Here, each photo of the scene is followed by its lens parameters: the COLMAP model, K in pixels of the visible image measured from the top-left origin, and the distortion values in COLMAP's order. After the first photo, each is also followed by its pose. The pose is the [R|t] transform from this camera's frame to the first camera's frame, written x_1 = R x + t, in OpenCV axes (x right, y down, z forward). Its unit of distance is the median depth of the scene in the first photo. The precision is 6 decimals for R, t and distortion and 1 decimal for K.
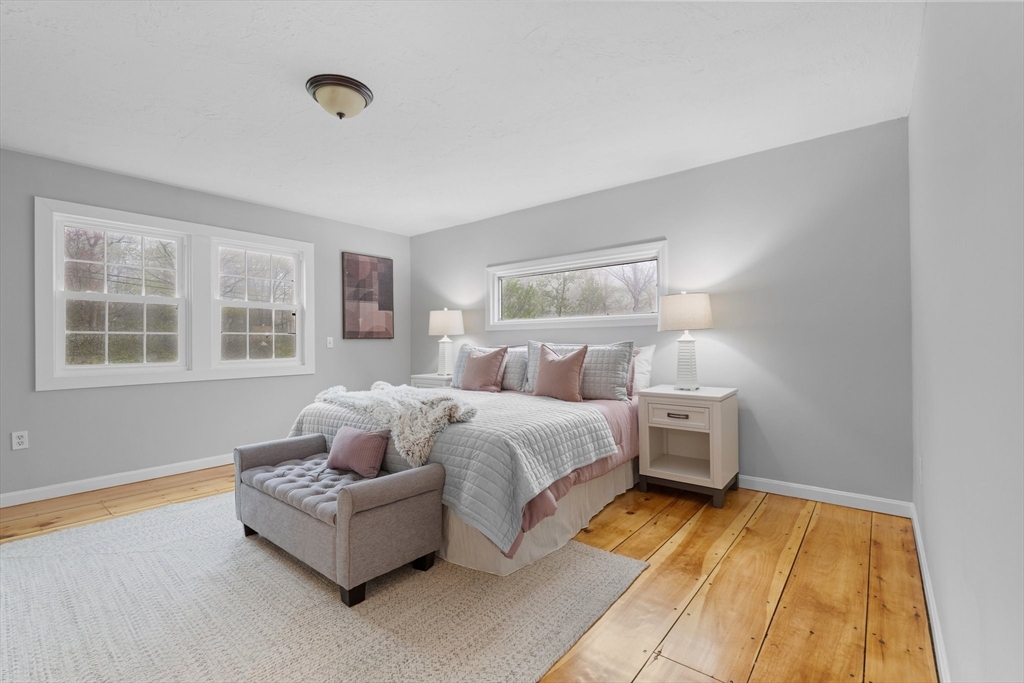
lens RADIAL K [[456.8, 0, 515.7], [0, 456.8, 334.9], [0, 0, 1]] dist [-0.001594, -0.000021]
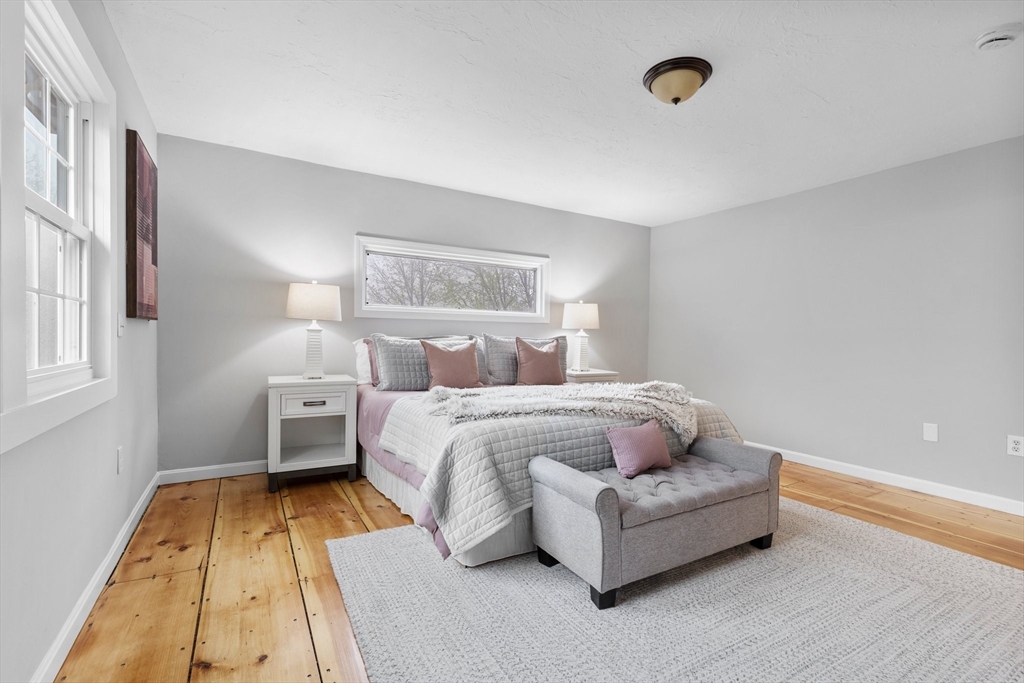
lens RADIAL K [[444.4, 0, 495.1], [0, 444.4, 341.6], [0, 0, 1]] dist [0.000431, 0.000323]
pose [[0.362413, -0.006995, 0.931991, -0.751601], [-0.040226, 0.998923, 0.023139, 0.008950], [-0.931149, -0.045876, 0.361741, 0.537969]]
